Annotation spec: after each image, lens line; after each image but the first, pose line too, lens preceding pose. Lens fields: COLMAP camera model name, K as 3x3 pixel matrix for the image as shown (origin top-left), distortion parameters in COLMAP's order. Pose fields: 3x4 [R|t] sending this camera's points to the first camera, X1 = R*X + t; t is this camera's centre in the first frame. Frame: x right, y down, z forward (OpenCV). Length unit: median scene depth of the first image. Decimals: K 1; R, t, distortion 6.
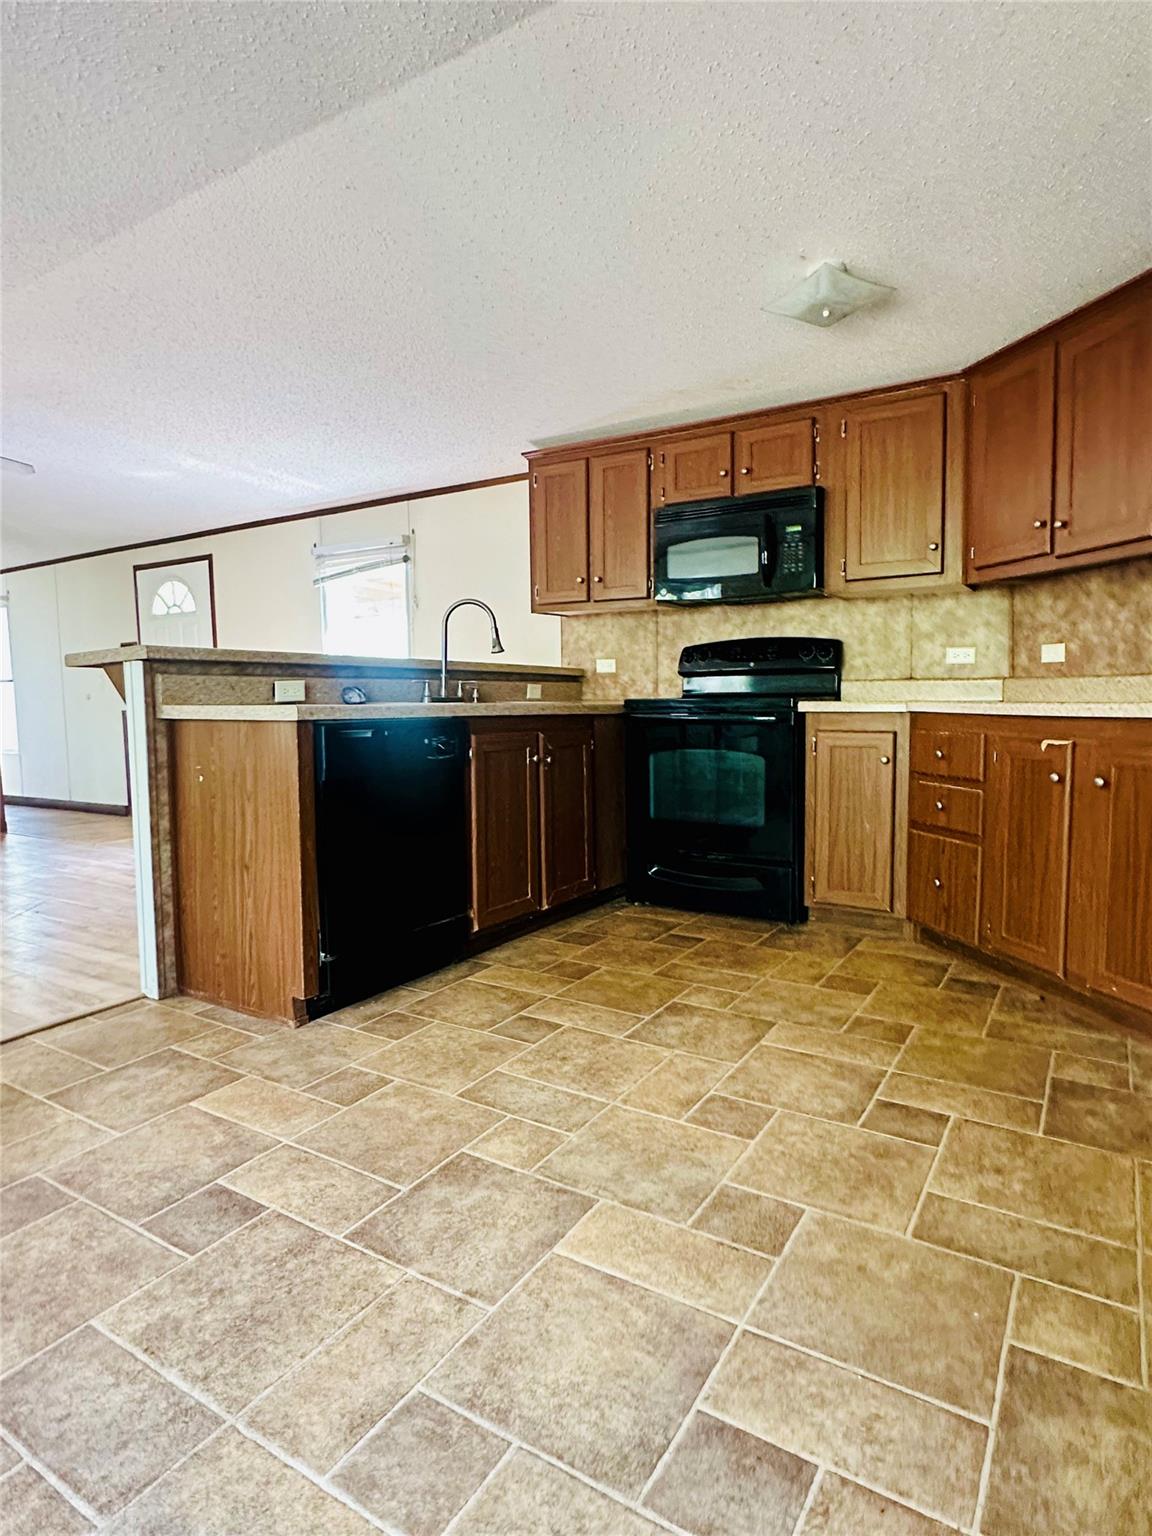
lens RADIAL K [[858.0, 0, 573.6], [0, 858.0, 775.9], [0, 0, 1]] dist [-0.010529, -0.001056]
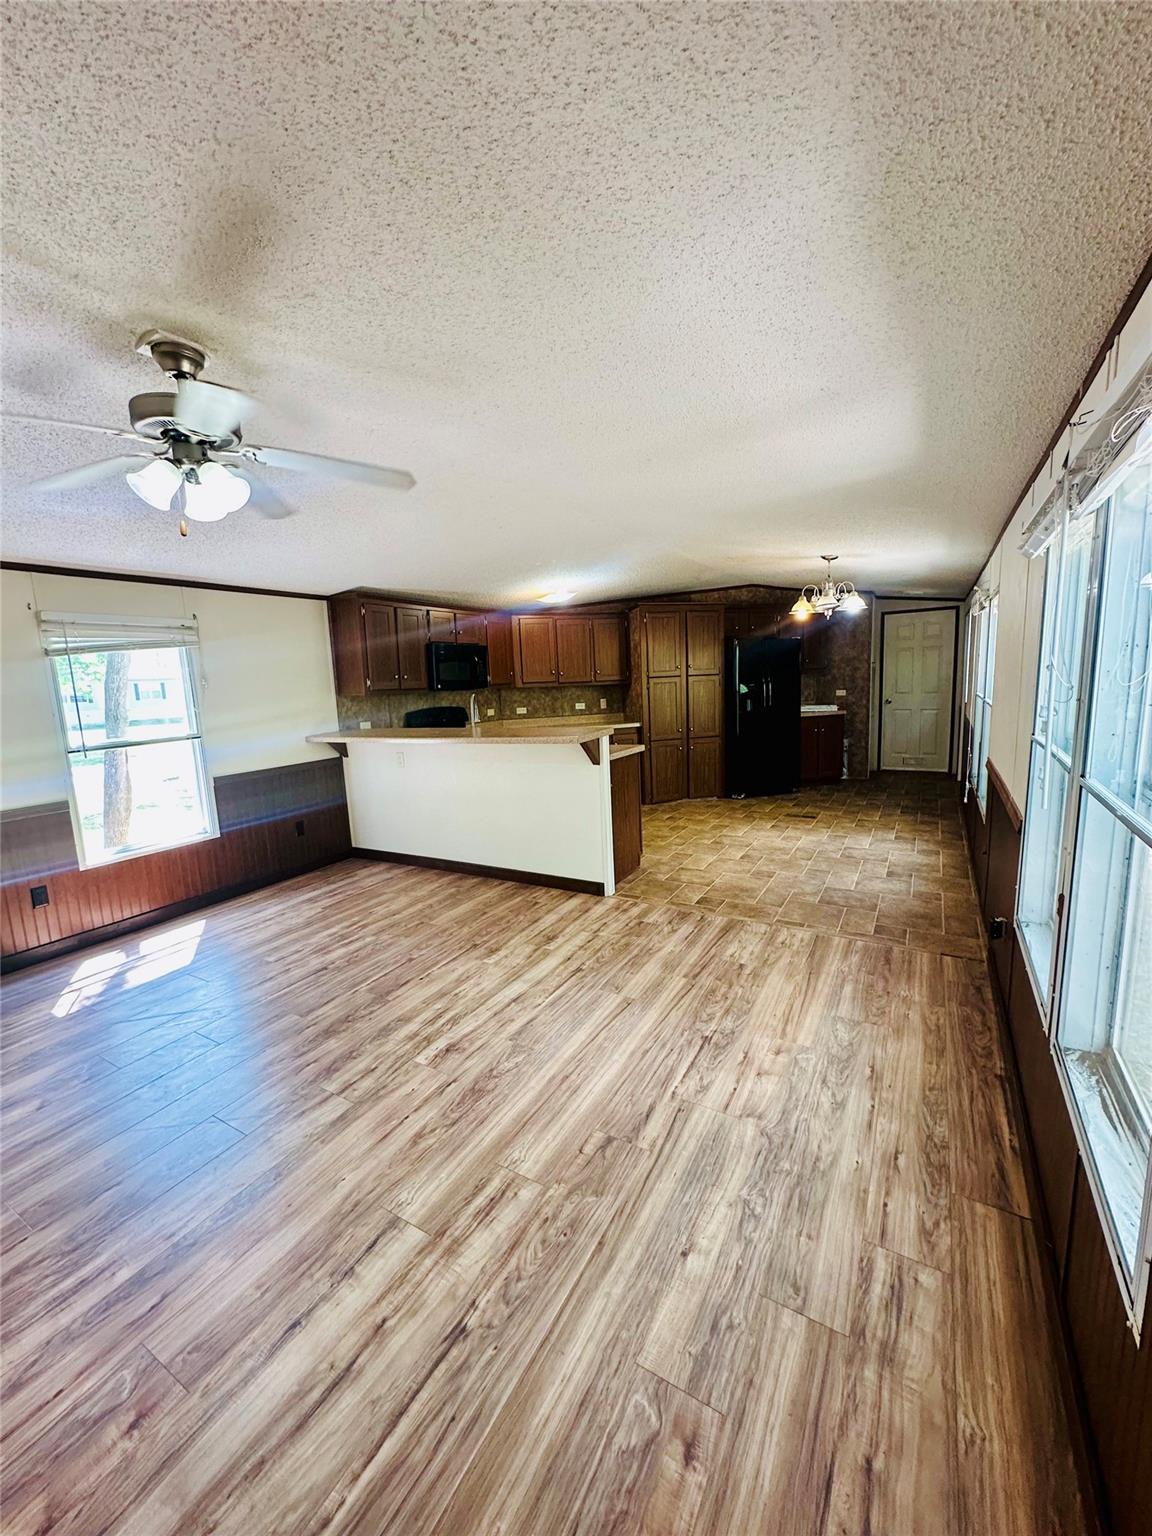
lens RADIAL K [[619.0, 0, 568.1], [0, 619.0, 771.3], [0, 0, 1]] dist [0.002804, 0.000349]
pose [[-0.021270, -0.146620, 0.988964, -2.967160], [0.140351, 0.978955, 0.148154, -0.430150], [-0.989873, 0.141953, -0.000245, 1.603492]]
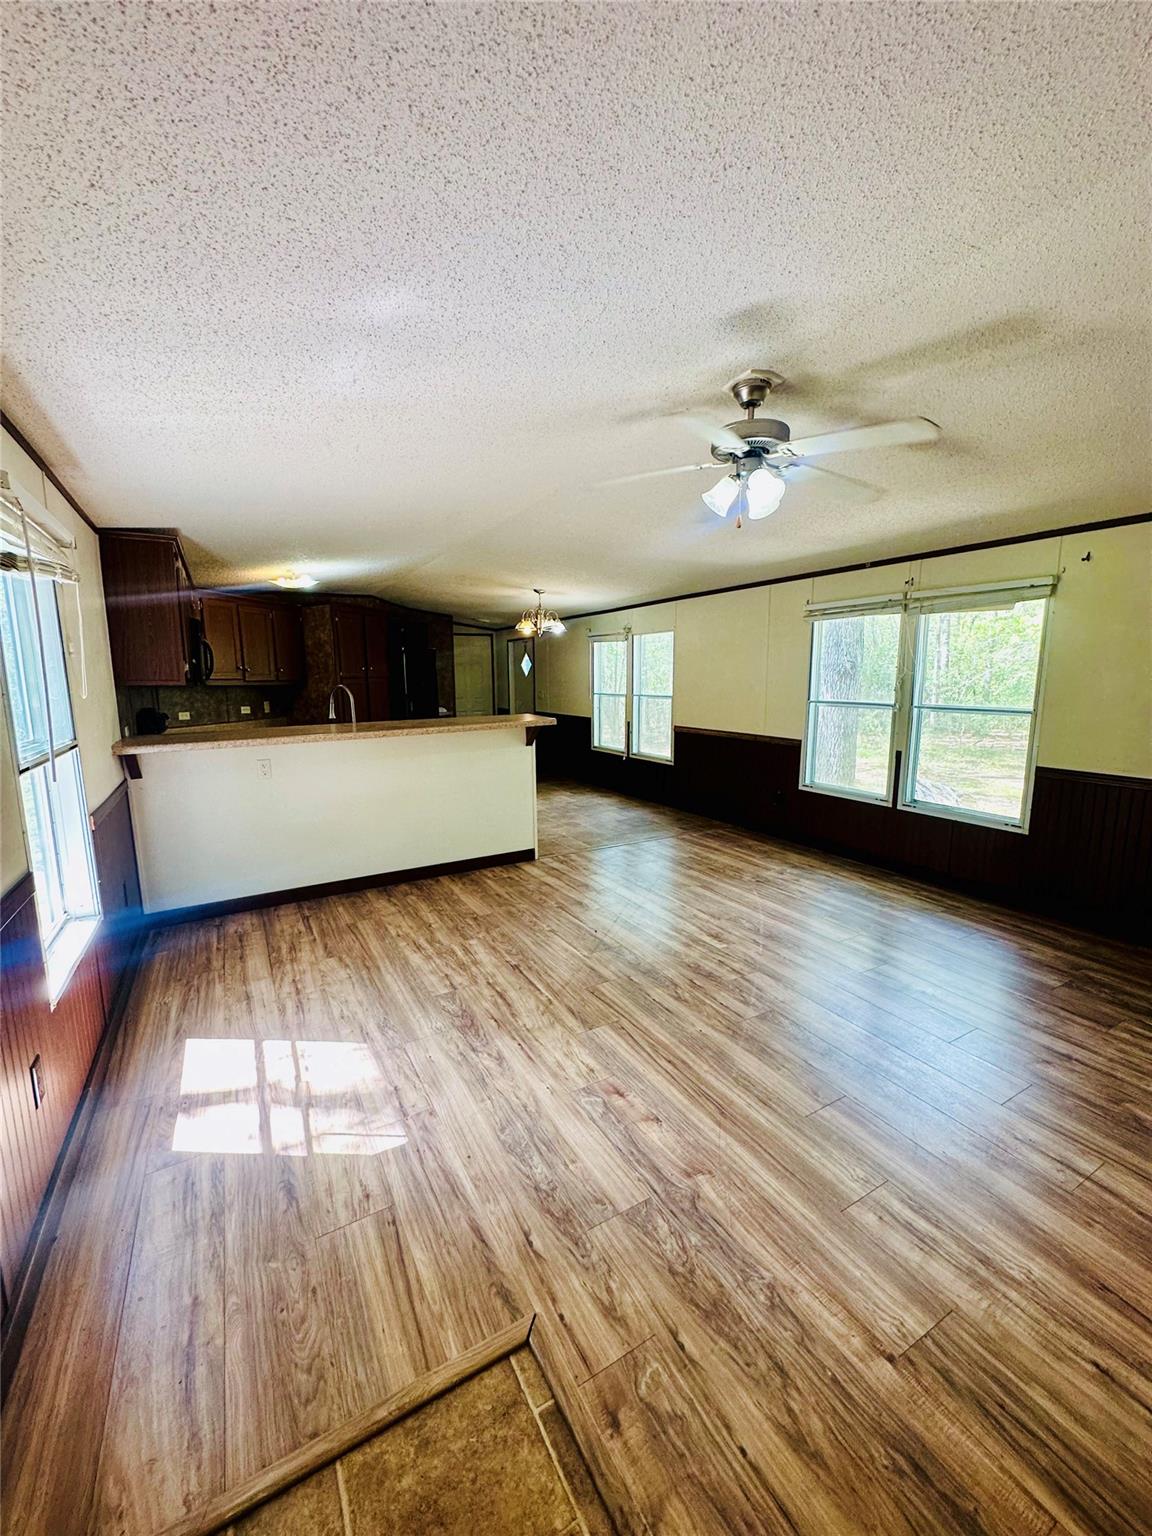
lens RADIAL K [[619.0, 0, 578.4], [0, 619.0, 769.2], [0, 0, 1]] dist [0.002804, 0.000349]
pose [[-0.882323, -0.057144, 0.467162, -2.164720], [0.060341, 0.970675, 0.232699, -0.606756], [-0.466760, 0.233504, -0.853001, 3.628406]]
